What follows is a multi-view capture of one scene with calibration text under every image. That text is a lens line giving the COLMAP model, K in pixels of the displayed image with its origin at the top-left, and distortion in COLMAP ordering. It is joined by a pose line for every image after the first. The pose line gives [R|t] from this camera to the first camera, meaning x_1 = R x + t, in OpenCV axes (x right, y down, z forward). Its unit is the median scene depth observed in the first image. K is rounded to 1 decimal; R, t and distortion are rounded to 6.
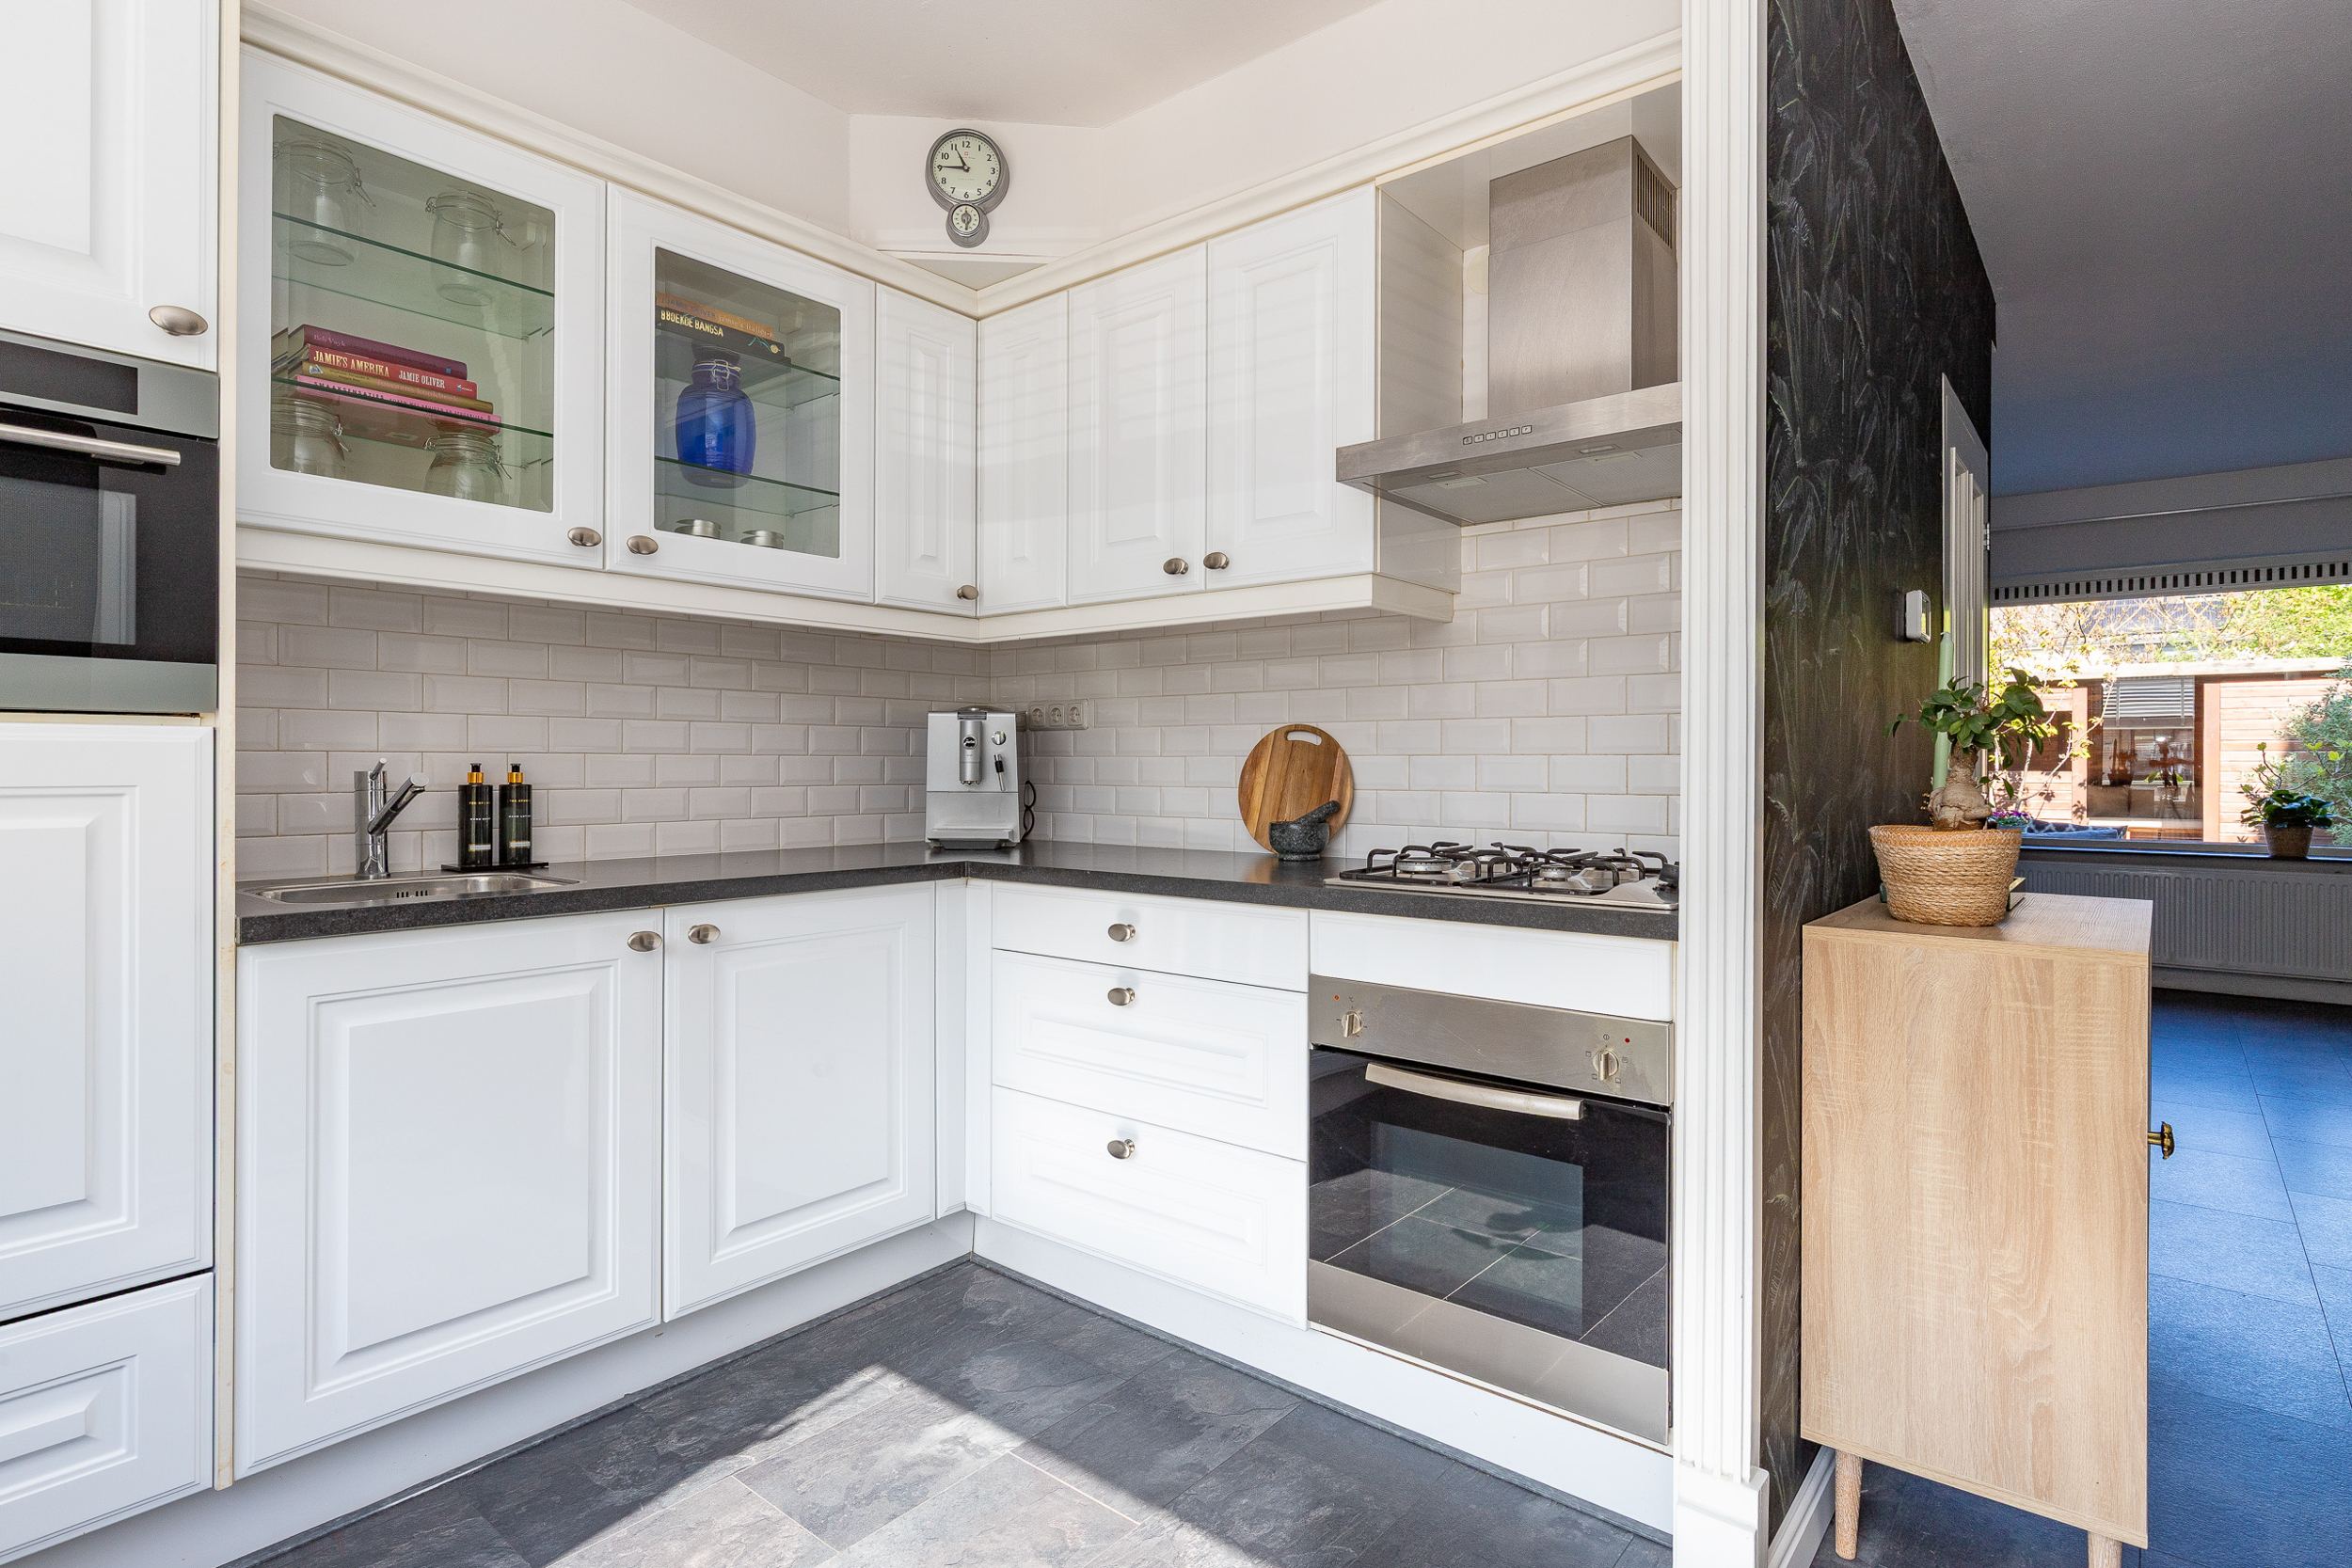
lens RADIAL K [[1185.2, 0, 1195.7], [0, 1185.2, 766.1], [0, 0, 1]] dist [0.007427, -0.000521]
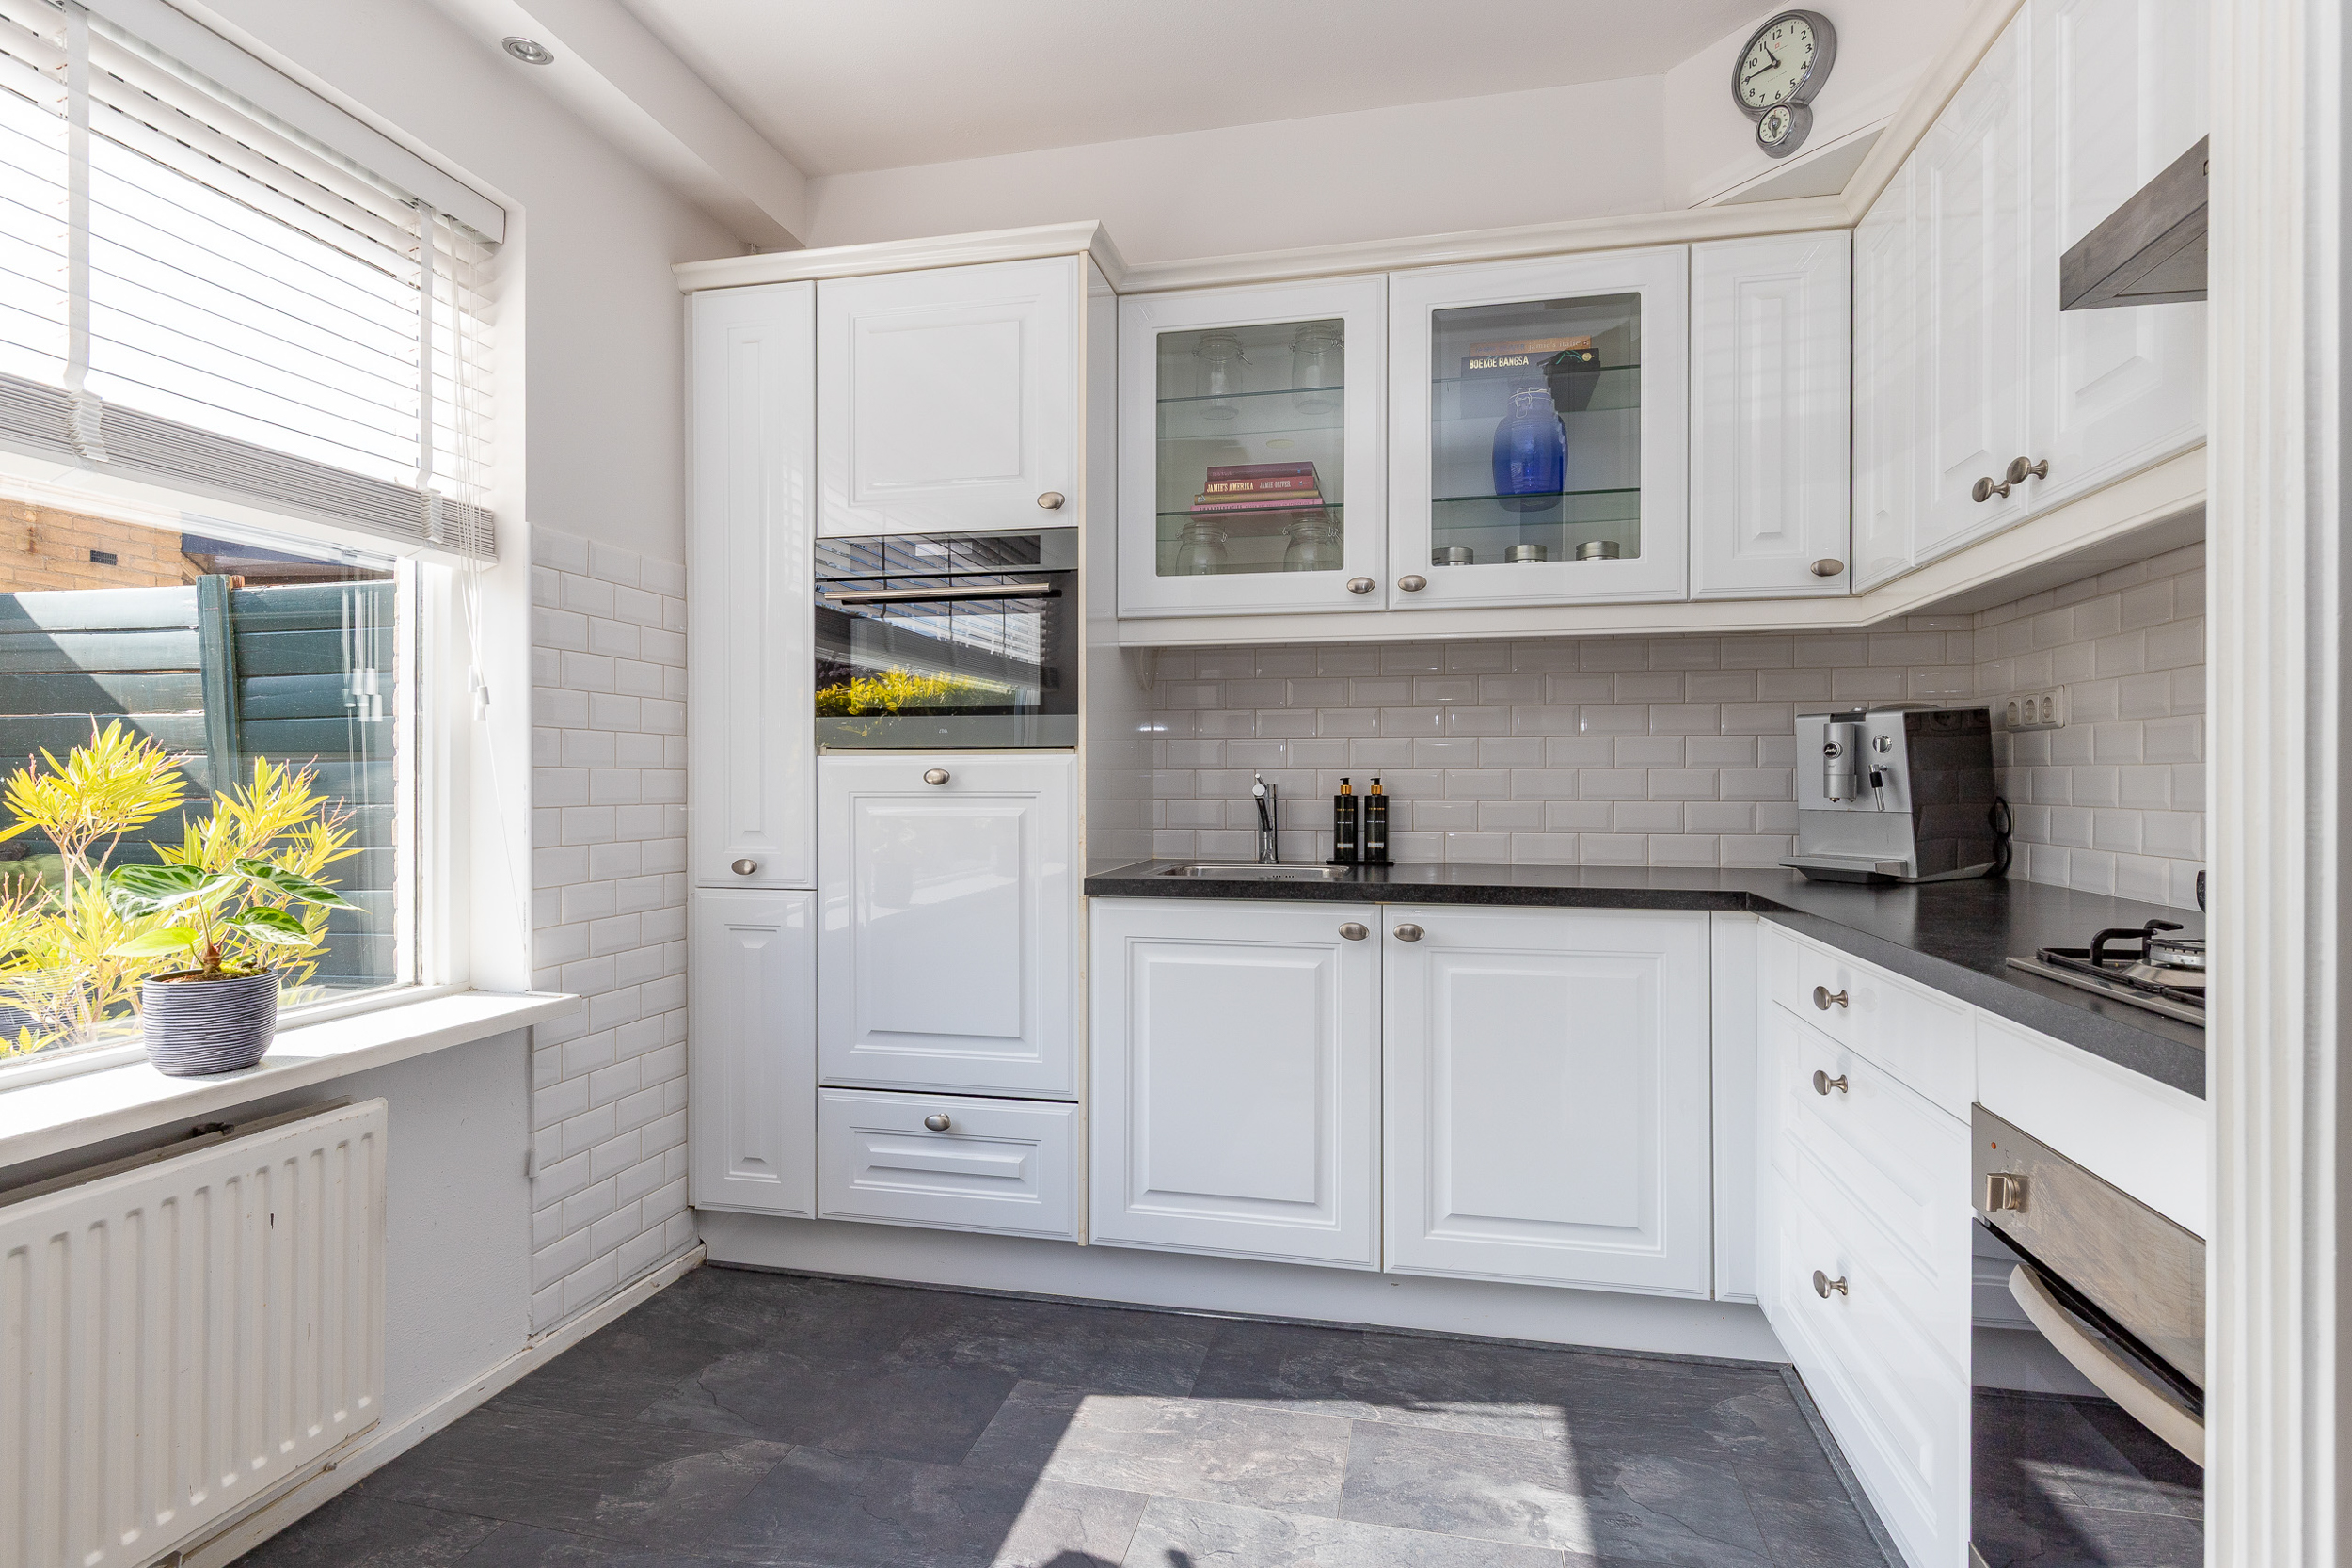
lens RADIAL K [[1185.2, 0, 1192.4], [0, 1185.2, 785.9], [0, 0, 1]] dist [0.007427, -0.000521]
pose [[0.453619, 0.002938, -0.891191, 0.430680], [0.000326, 0.999994, 0.003463, 0.001729], [0.891196, -0.001862, 0.453615, 0.297065]]
